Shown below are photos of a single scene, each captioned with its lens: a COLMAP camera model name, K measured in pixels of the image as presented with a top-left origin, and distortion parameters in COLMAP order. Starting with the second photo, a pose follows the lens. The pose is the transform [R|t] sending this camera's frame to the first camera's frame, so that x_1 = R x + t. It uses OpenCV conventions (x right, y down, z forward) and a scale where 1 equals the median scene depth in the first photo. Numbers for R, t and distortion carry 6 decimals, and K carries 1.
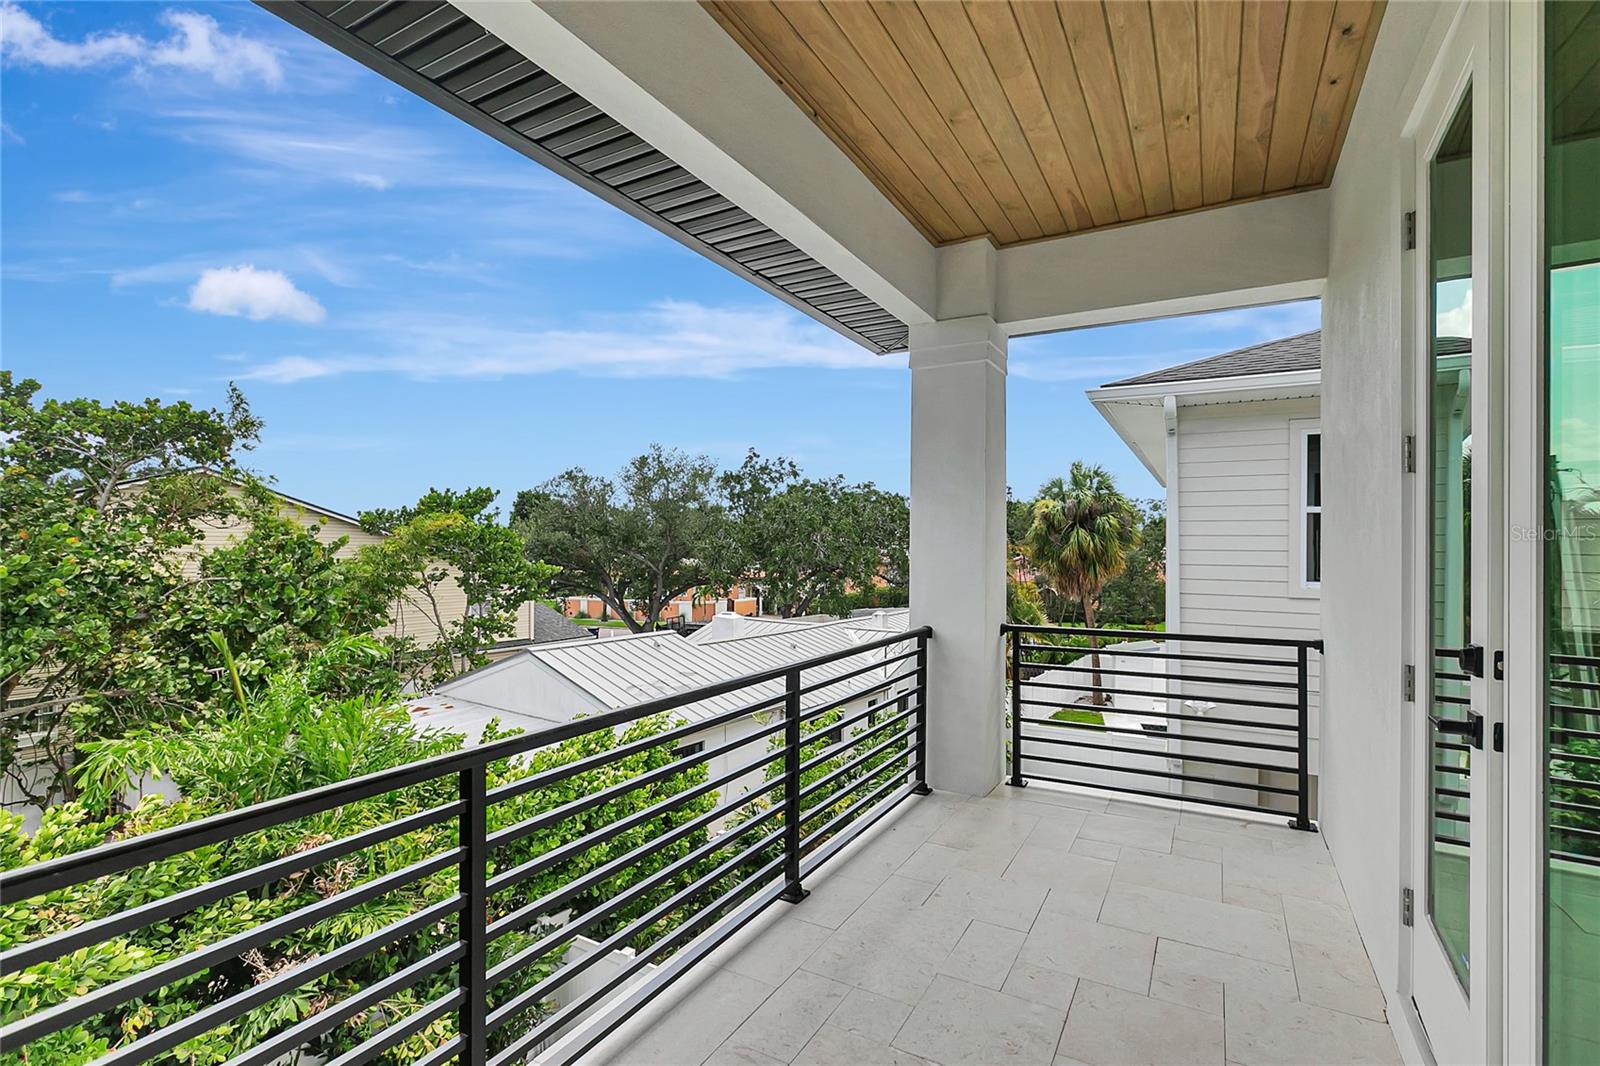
lens RADIAL K [[739.1, 0, 800.0], [0, 739.1, 533.0], [0, 0, 1]] dist [-0.000296, -0.000021]
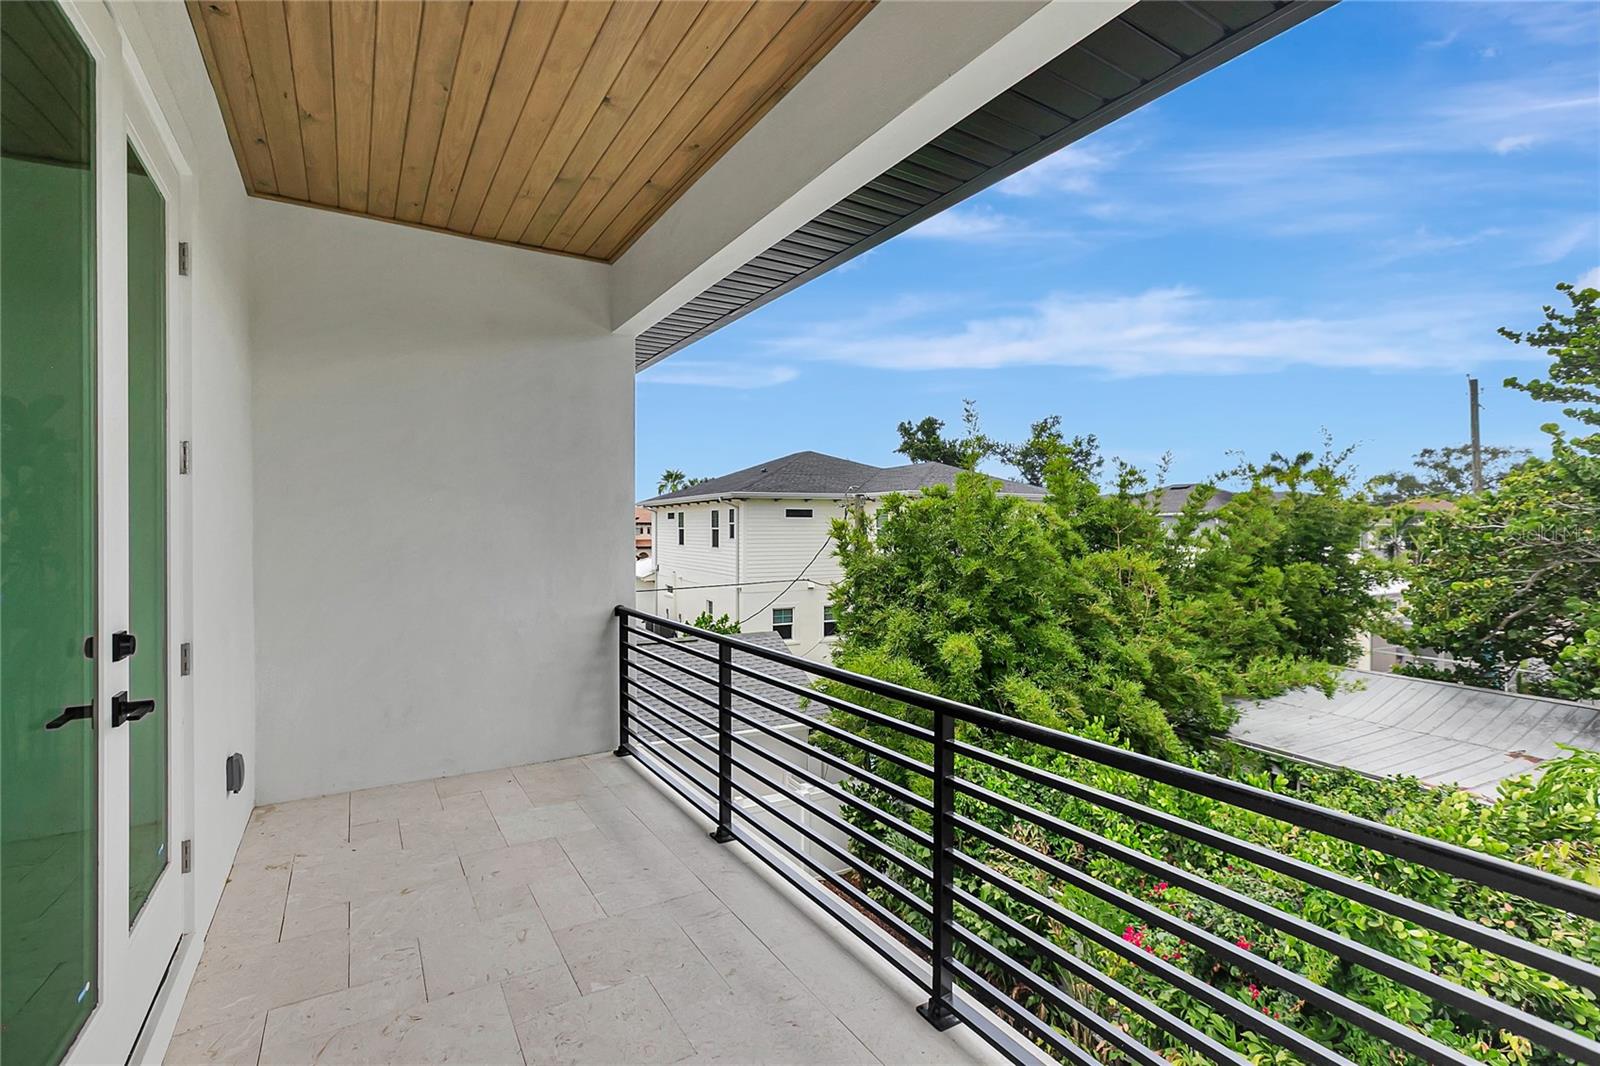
lens RADIAL K [[739.1, 0, 800.0], [0, 739.1, 533.0], [0, 0, 1]] dist [-0.000296, -0.000021]
pose [[-0.489094, -0.006208, -0.872209, 0.878678], [-0.000139, 0.999975, -0.007040, 0.017919], [0.872231, -0.003322, -0.489083, 1.546727]]
